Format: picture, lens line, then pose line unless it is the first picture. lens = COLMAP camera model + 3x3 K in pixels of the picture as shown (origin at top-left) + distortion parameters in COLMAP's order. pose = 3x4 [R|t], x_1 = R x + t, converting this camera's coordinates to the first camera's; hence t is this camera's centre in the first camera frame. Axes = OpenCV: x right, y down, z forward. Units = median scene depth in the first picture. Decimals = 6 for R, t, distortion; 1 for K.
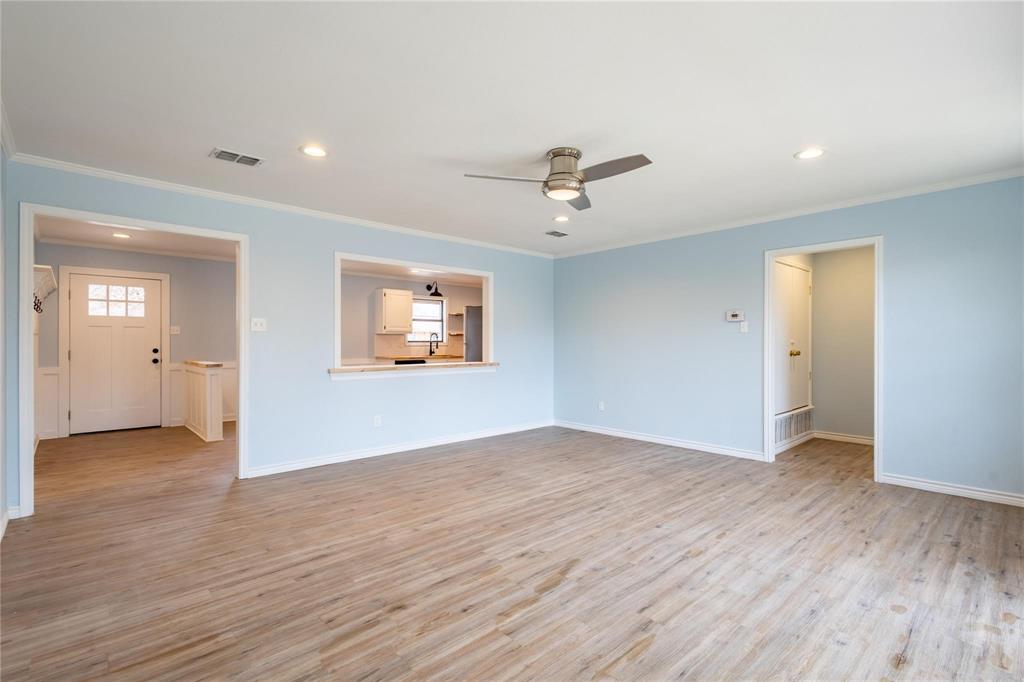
lens RADIAL K [[474.3, 0, 519.9], [0, 474.3, 342.1], [0, 0, 1]] dist [0.005307, -0.000824]
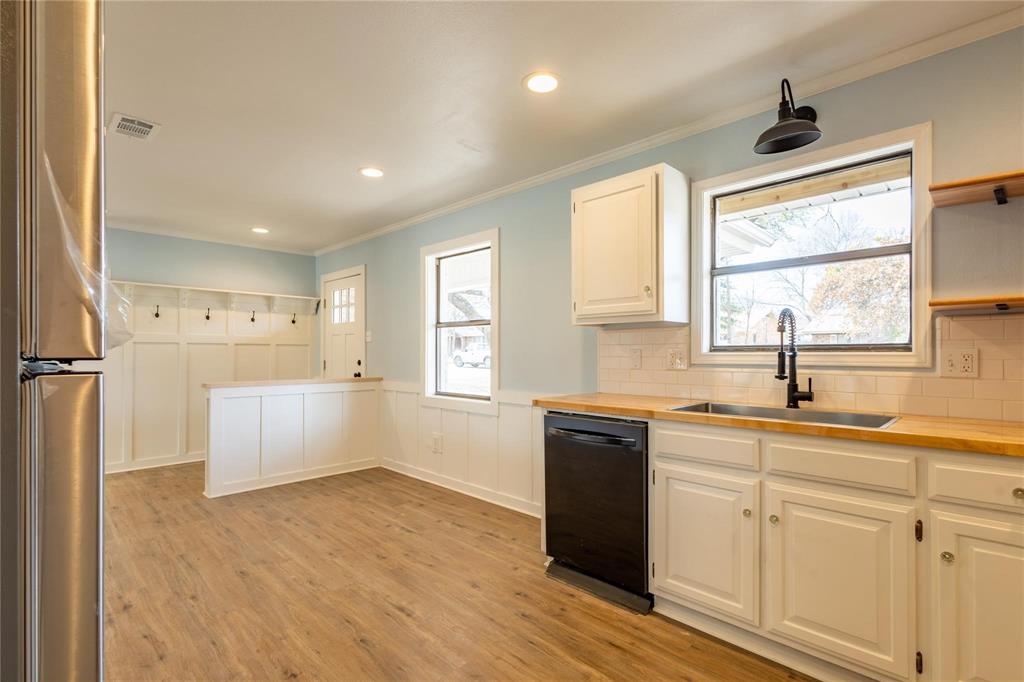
lens RADIAL K [[486.0, 0, 516.6], [0, 486.0, 353.0], [0, 0, 1]] dist [0.009492, -0.000464]
pose [[0.042302, 0.000050, -0.999105, 0.110058], [-0.001487, 0.999999, -0.000013, 0.003250], [0.999104, 0.001486, 0.042302, 2.066127]]
